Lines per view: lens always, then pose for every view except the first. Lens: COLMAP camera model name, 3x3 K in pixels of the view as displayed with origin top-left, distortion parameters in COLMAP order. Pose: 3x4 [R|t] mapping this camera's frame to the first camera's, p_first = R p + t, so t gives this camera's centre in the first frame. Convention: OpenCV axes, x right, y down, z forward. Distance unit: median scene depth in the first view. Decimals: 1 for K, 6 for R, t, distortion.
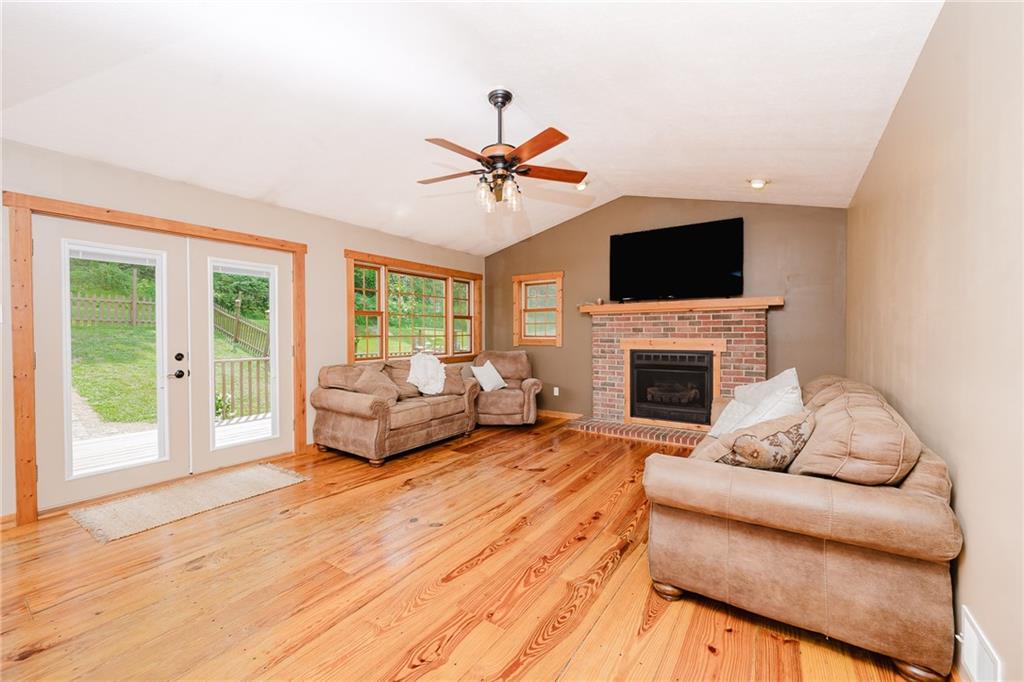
lens RADIAL K [[417.6, 0, 461.8], [0, 417.6, 336.7], [0, 0, 1]] dist [-0.000497, -0.000069]
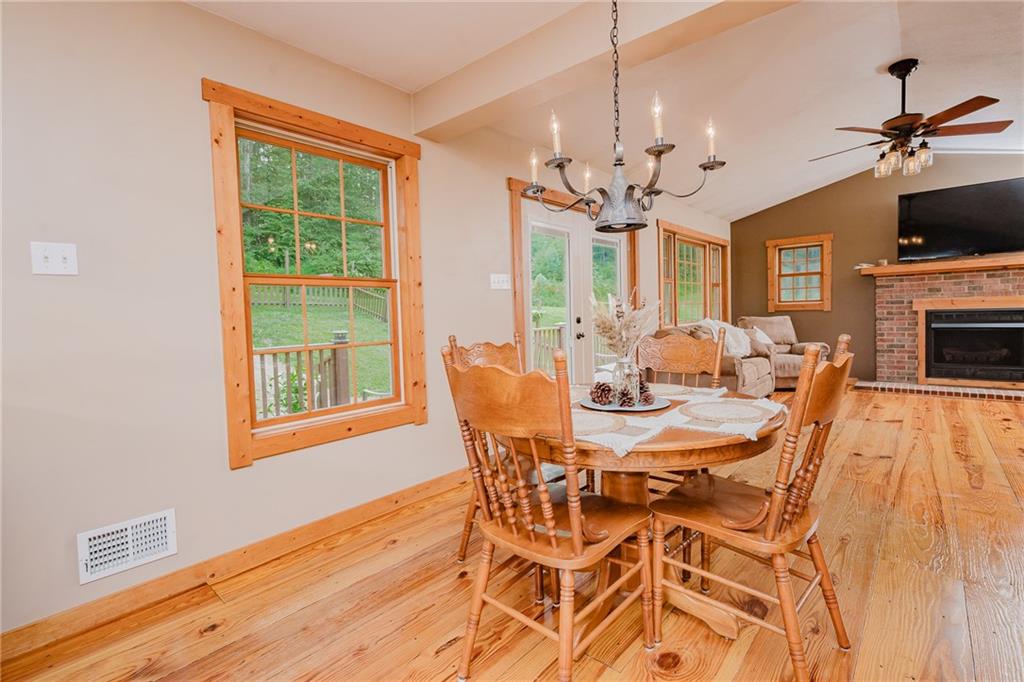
lens RADIAL K [[466.2, 0, 510.4], [0, 466.2, 334.7], [0, 0, 1]] dist [0.001569, 0.000385]
pose [[0.998688, -0.023178, -0.045652, -0.536115], [0.024796, 0.999072, 0.035211, 0.026084], [0.044794, -0.036297, 0.998337, -0.155563]]
